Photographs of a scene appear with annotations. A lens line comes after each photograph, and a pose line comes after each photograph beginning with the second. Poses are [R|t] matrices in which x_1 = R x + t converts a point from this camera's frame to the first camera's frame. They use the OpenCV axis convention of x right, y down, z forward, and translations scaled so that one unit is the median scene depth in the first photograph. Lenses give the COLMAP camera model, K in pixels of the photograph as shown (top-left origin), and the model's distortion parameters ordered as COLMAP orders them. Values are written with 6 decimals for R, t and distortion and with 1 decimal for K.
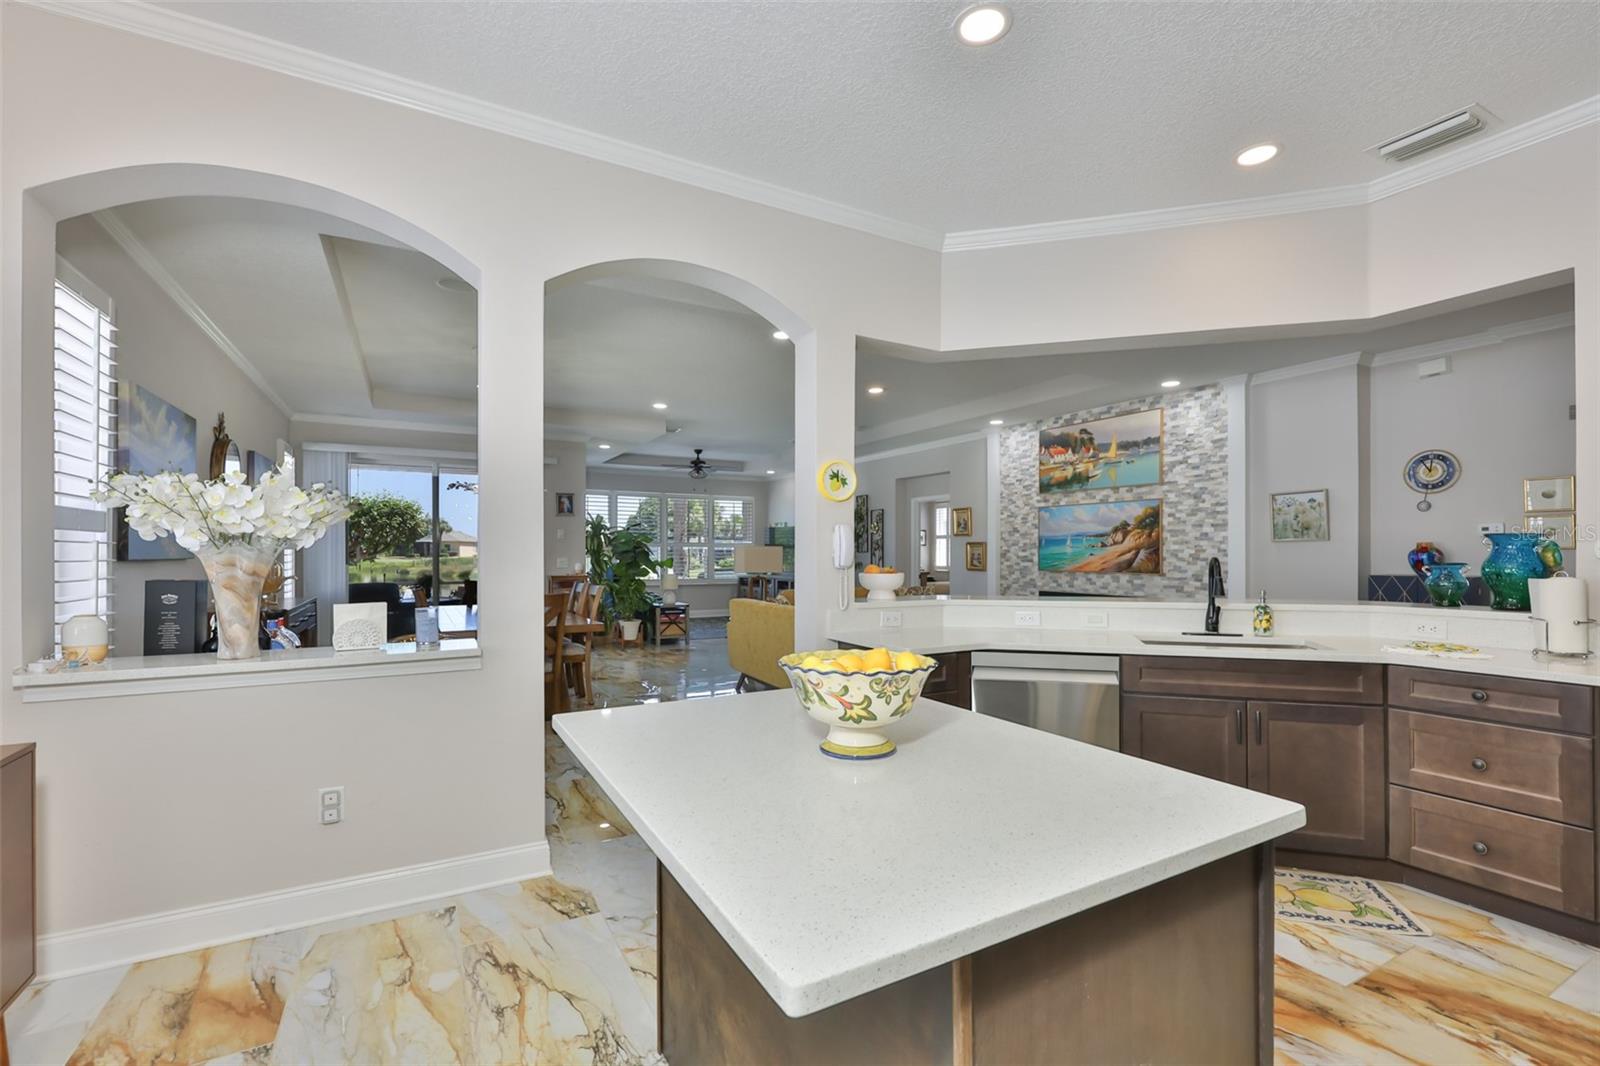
lens RADIAL K [[675.9, 0, 814.1], [0, 675.9, 545.6], [0, 0, 1]] dist [-0.007637, -0.000601]
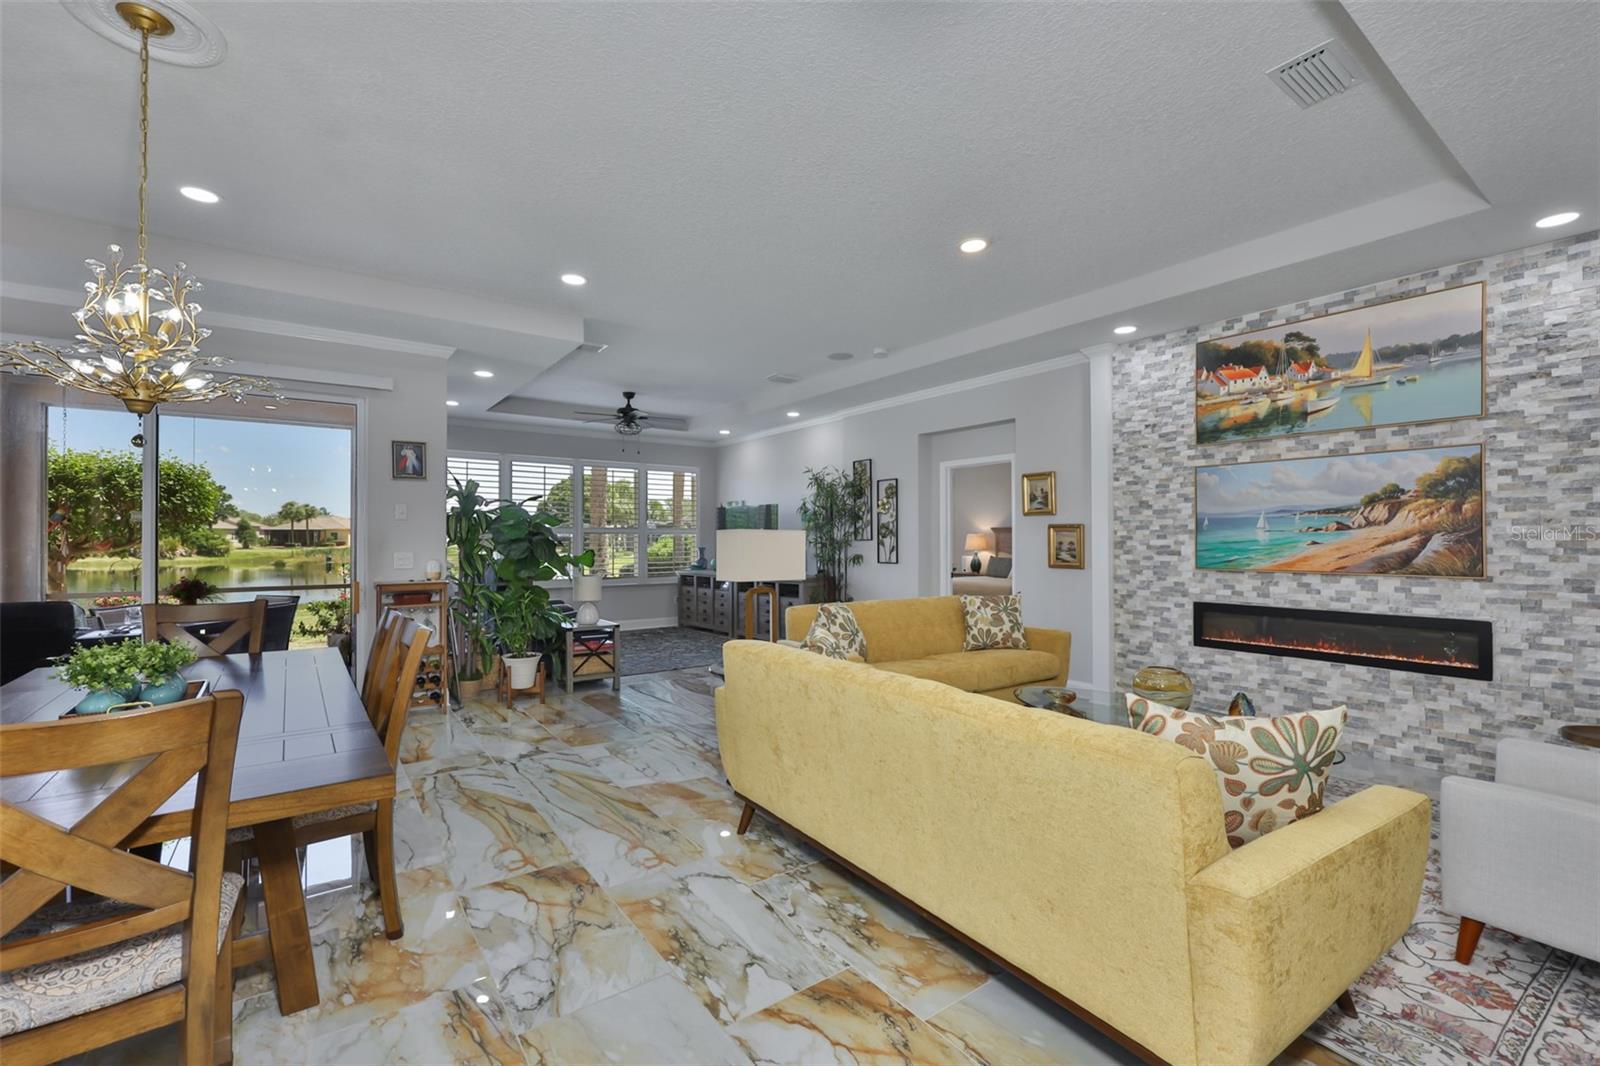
lens RADIAL K [[675.9, 0, 788.2], [0, 675.9, 533.5], [0, 0, 1]] dist [-0.007637, -0.000601]
pose [[0.997010, -0.002880, 0.077216, -0.090462], [0.002816, 0.999996, 0.000943, 0.002813], [-0.077218, -0.000723, 0.997014, 0.422112]]
